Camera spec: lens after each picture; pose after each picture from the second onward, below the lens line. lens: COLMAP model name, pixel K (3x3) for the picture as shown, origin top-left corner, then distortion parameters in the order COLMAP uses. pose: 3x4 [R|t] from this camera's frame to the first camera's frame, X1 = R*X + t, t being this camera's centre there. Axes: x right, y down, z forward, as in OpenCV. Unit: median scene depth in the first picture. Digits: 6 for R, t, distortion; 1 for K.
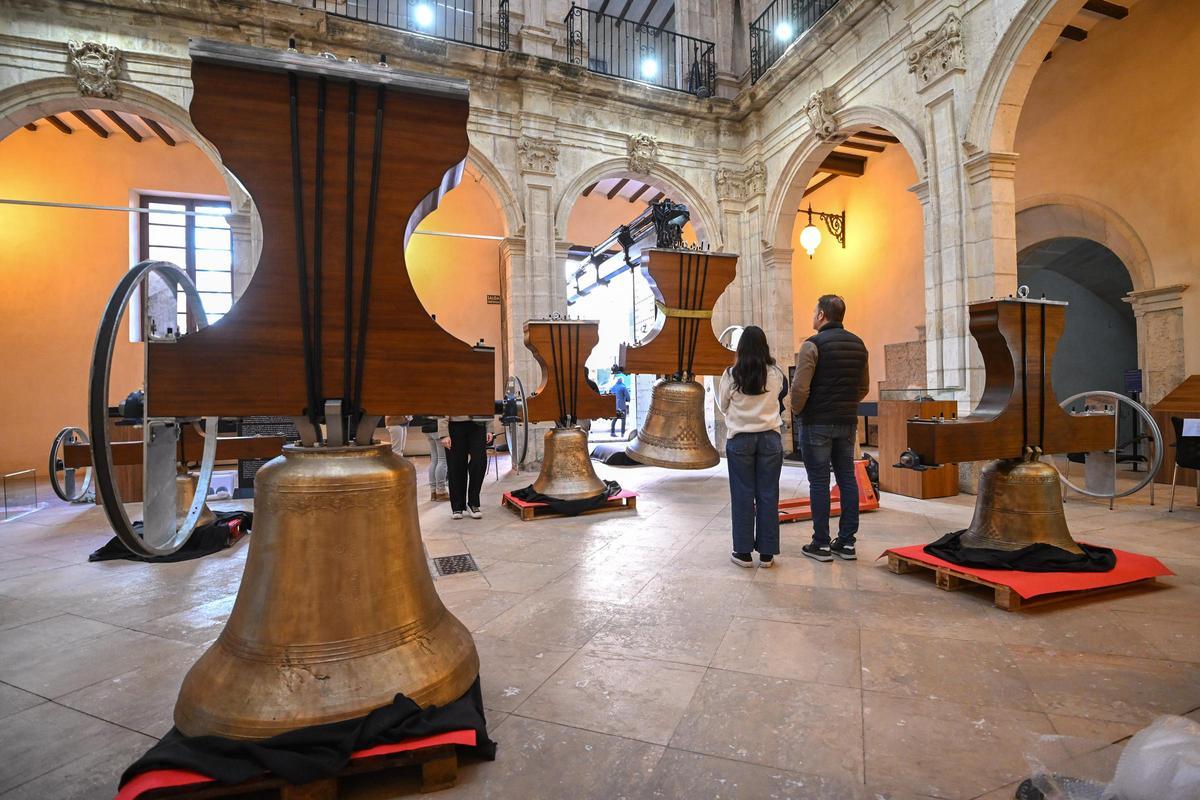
lens RADIAL K [[582.1, 0, 602.8], [0, 582.1, 402.3], [0, 0, 1]] dist [-0.024194, -0.003490]
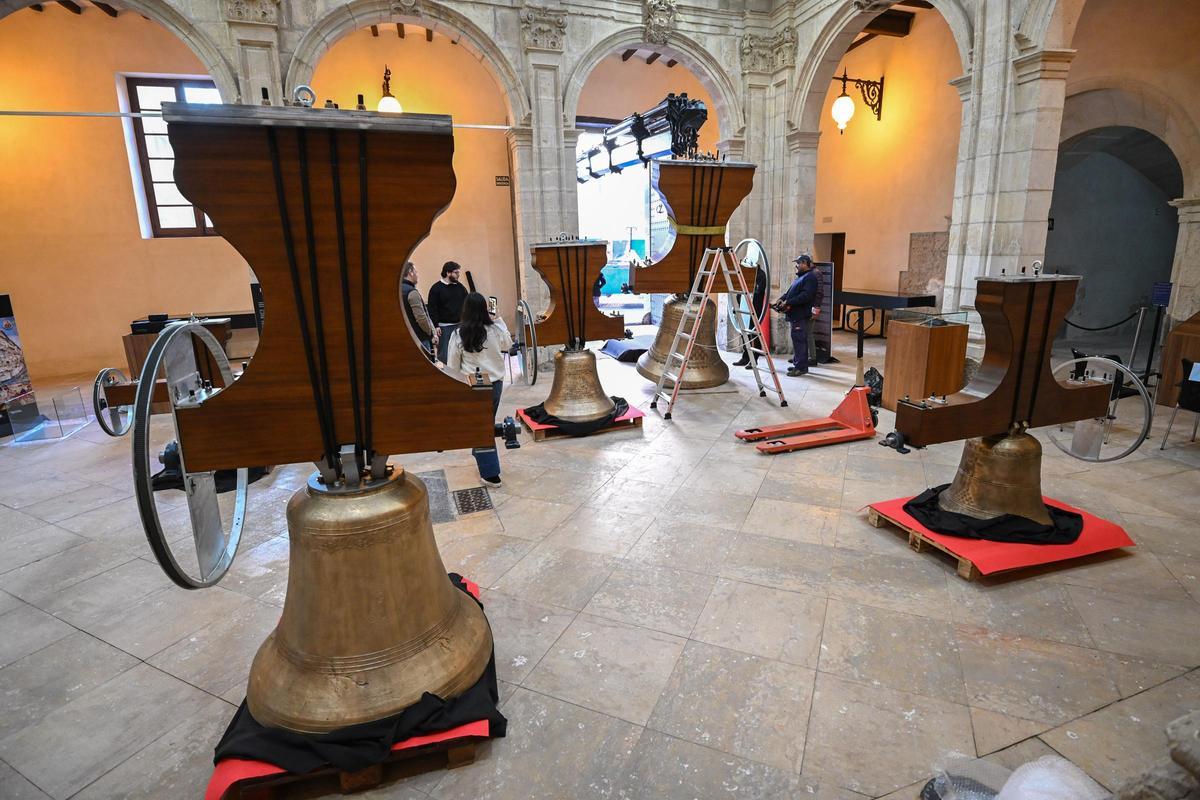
lens RADIAL K [[582.1, 0, 599.9], [0, 582.1, 393.2], [0, 0, 1]] dist [-0.024194, -0.003490]
pose [[0.999333, 0.004358, -0.036265, 0.017433], [0.004206, 0.972521, 0.232777, -0.116547], [0.036283, -0.232774, 0.971854, -0.009203]]
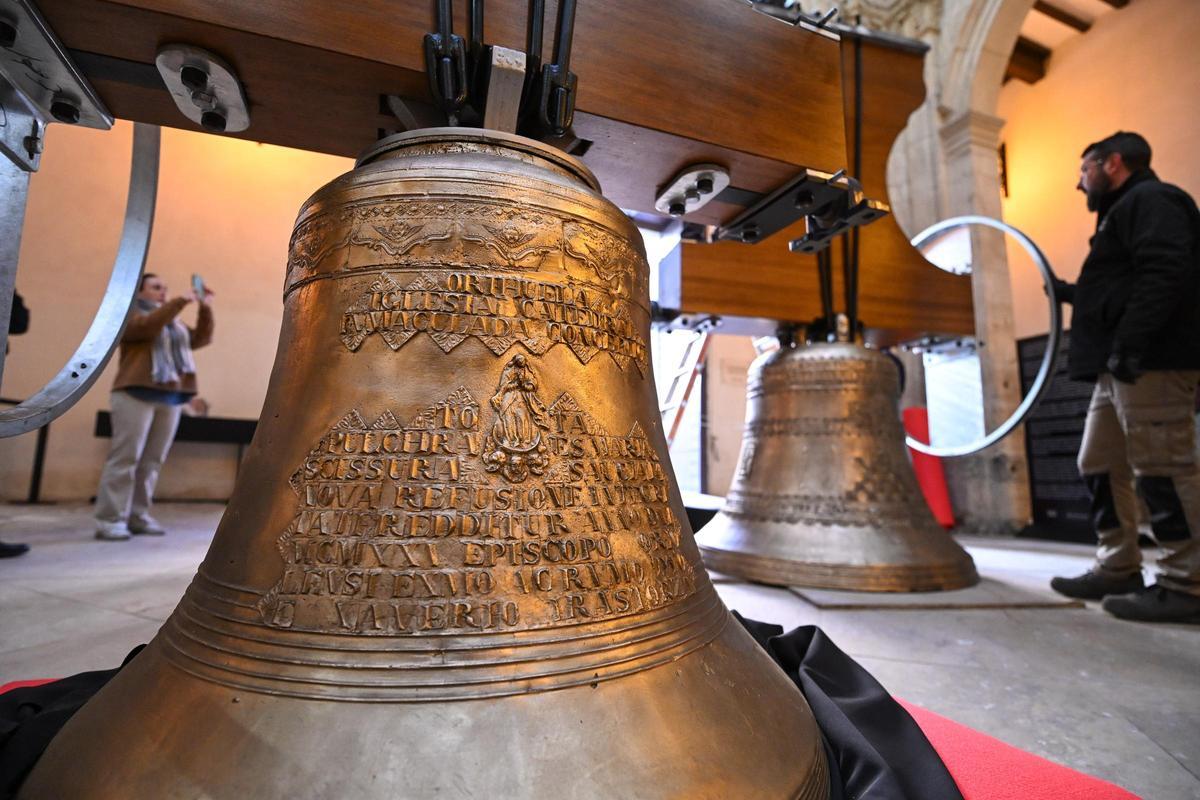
lens RADIAL K [[582.1, 0, 602.9], [0, 582.1, 402.2], [0, 0, 1]] dist [-0.024194, -0.003490]
pose [[0.999693, 0.022691, 0.009970, -0.036151], [-0.021094, 0.990159, -0.138352, 0.090158], [-0.013011, 0.138099, 0.990333, 0.836155]]
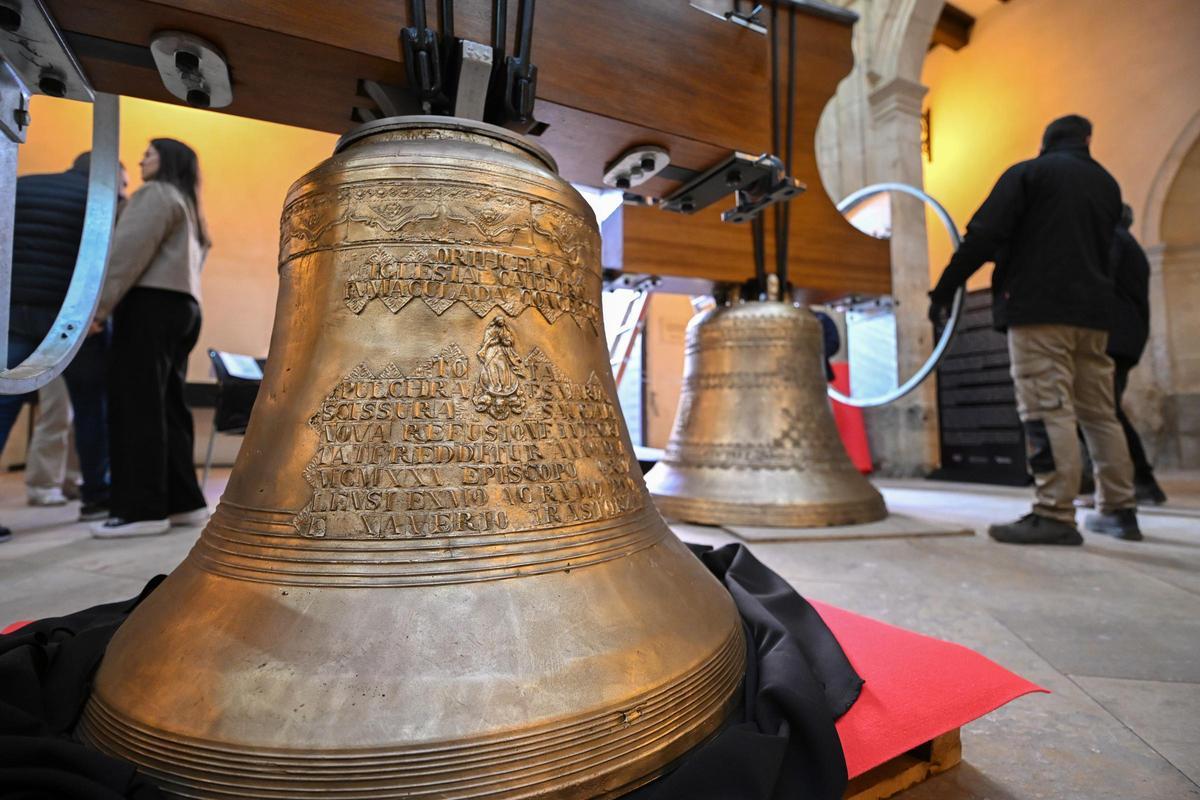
lens RADIAL K [[582.1, 0, 594.3], [0, 582.1, 403.0], [0, 0, 1]] dist [-0.024194, -0.003490]
pose [[0.995130, 0.007343, 0.098298, -0.042182], [-0.000757, 0.997761, -0.066872, 0.095178], [-0.098569, 0.066472, 0.992908, 0.810609]]
